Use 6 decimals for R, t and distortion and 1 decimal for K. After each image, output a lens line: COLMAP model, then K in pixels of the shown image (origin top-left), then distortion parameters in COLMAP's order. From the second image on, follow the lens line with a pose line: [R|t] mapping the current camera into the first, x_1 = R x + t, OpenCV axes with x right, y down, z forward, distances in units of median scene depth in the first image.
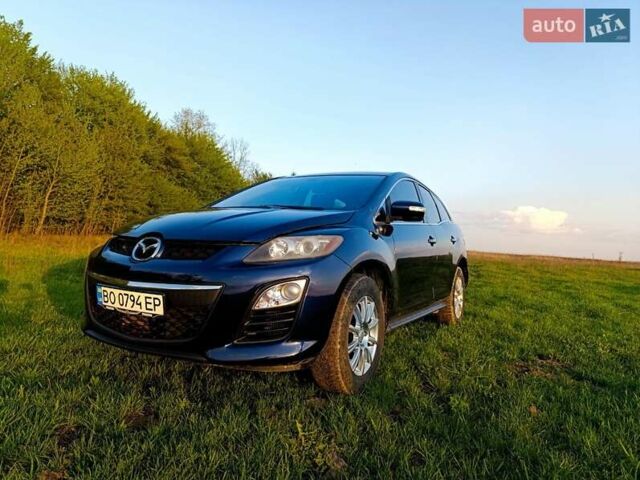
lens RADIAL K [[492.0, 0, 320.0], [0, 492.0, 240.0], [0, 0, 1]] dist [0.029824, -0.054233]
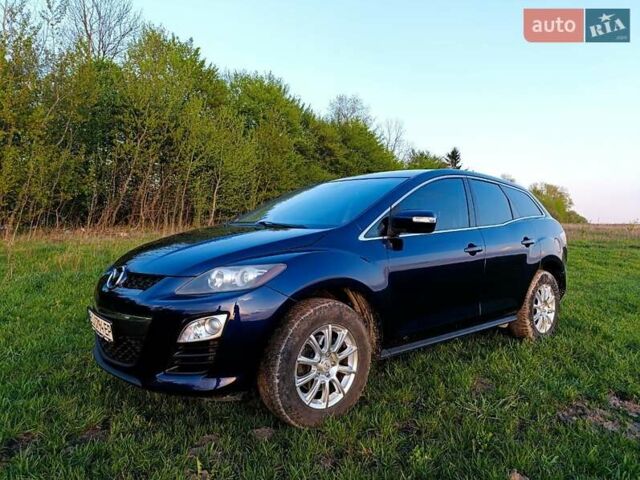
lens RADIAL K [[492.0, 0, 320.0], [0, 492.0, 240.0], [0, 0, 1]] dist [0.029824, -0.054233]
pose [[0.918548, -0.014939, -0.395027, 0.112294], [0.036920, 0.998160, 0.048102, -0.022676], [0.393581, -0.058768, 0.917410, 0.038149]]
